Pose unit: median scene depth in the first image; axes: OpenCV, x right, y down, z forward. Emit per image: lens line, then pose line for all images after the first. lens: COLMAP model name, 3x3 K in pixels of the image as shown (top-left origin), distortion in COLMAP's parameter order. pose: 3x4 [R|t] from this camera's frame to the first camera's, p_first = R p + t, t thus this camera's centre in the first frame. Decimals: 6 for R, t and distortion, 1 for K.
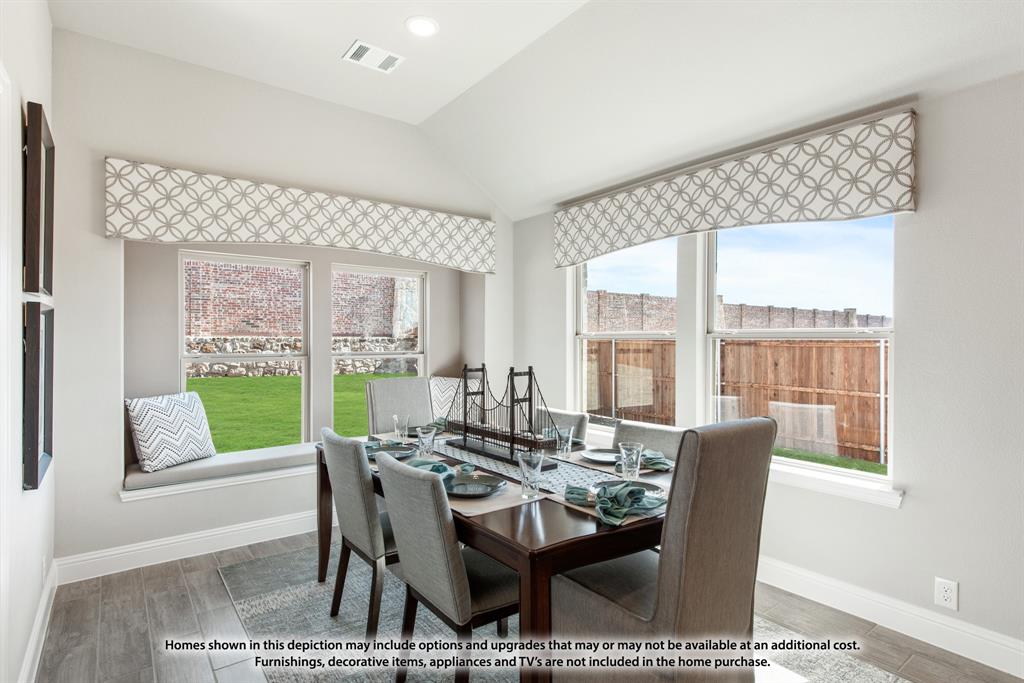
lens RADIAL K [[524.5, 0, 512.6], [0, 524.5, 338.6], [0, 0, 1]] dist [0.003323, 0.000349]
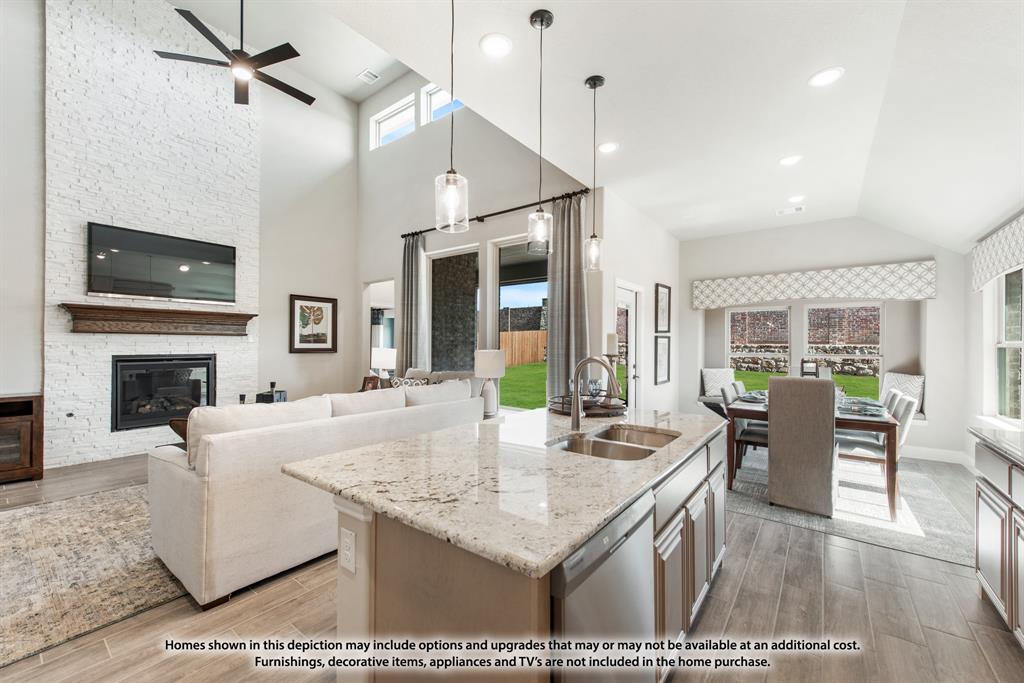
lens RADIAL K [[404.9, 0, 511.3], [0, 404.9, 343.8], [0, 0, 1]] dist [0.000188, -0.001286]
pose [[0.263019, -0.002644, -0.964787, 0.691005], [-0.004089, 0.999984, -0.003855, 0.001111], [0.964782, 0.004959, 0.263005, -0.330609]]
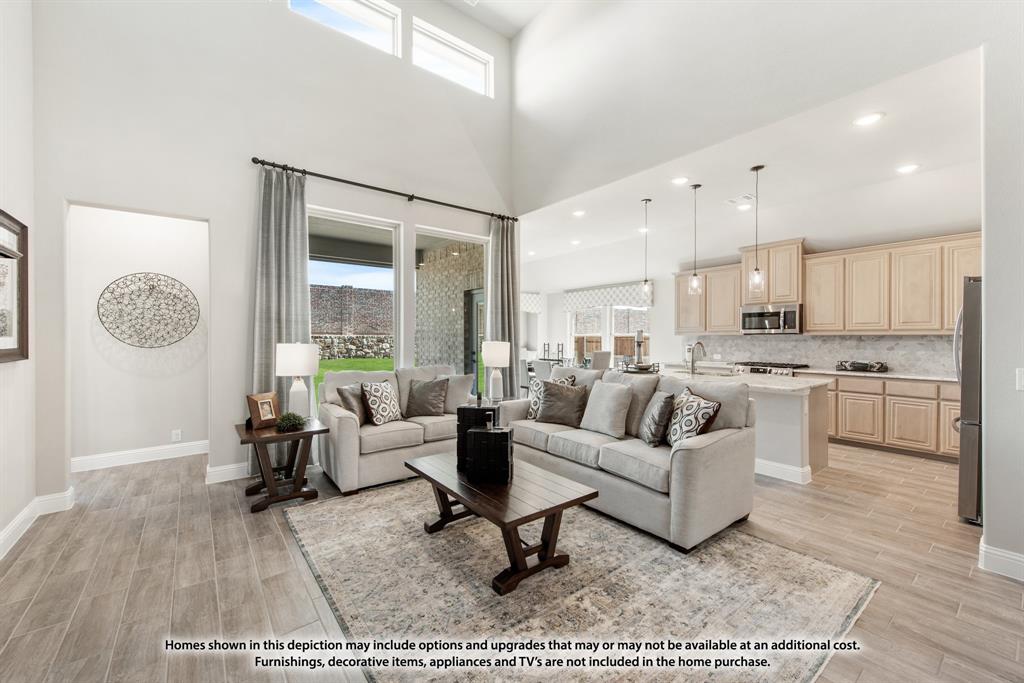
lens RADIAL K [[404.9, 0, 513.2], [0, 404.9, 338.2], [0, 0, 1]] dist [0.000188, -0.001286]
pose [[0.999954, -0.001961, 0.009419, -0.206111], [0.001909, 0.999983, 0.005527, -0.003027], [-0.009430, -0.005509, 0.999940, -1.173740]]
